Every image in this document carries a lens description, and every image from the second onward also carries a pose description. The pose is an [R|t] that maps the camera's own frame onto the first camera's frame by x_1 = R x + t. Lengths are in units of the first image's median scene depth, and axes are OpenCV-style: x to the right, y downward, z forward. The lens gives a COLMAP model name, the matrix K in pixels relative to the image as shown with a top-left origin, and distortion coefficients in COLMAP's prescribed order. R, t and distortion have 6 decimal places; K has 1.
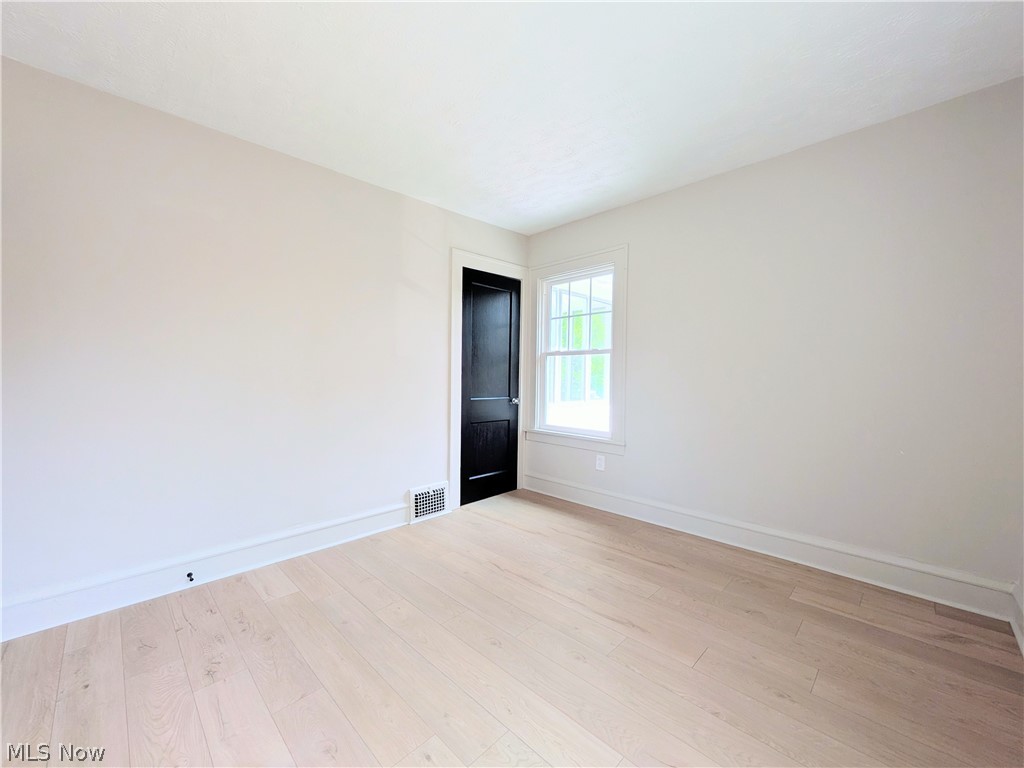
lens RADIAL K [[403.8, 0, 509.3], [0, 403.8, 387.4], [0, 0, 1]] dist [-0.001632, -0.000203]
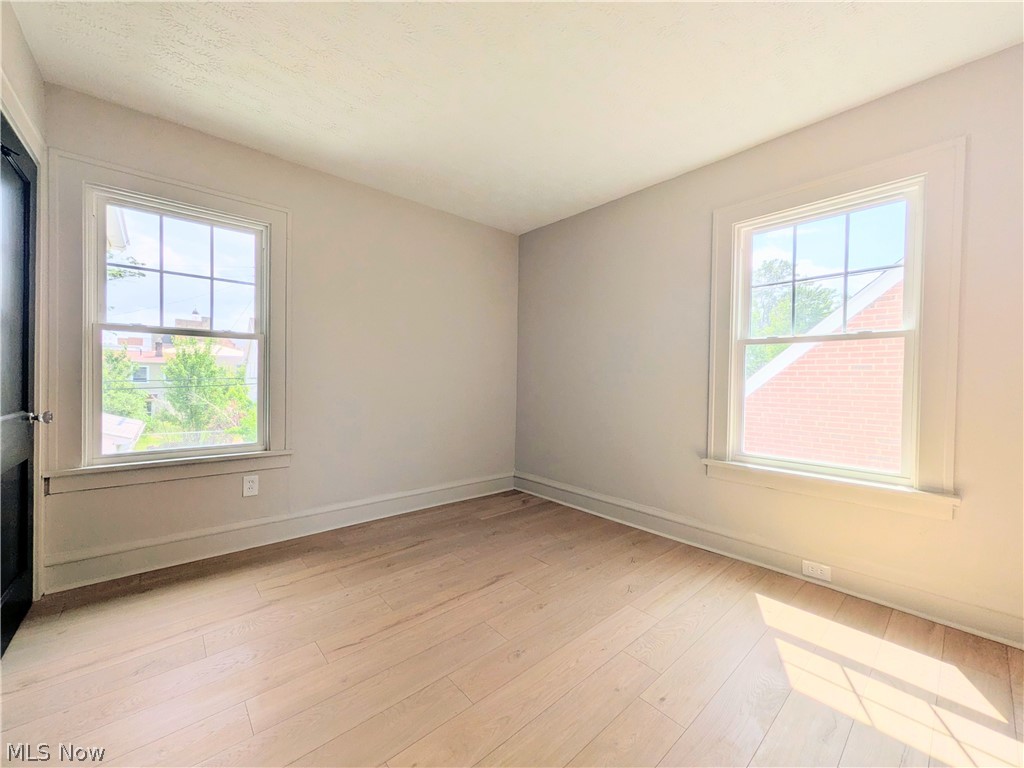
lens RADIAL K [[406.9, 0, 507.5], [0, 406.9, 385.2], [0, 0, 1]] dist [0.009281, -0.000058]
pose [[0.071744, -0.023856, 0.997138, -0.649988], [0.011269, 0.999670, 0.023106, -0.014573], [-0.997359, 0.009579, 0.071989, 0.628404]]
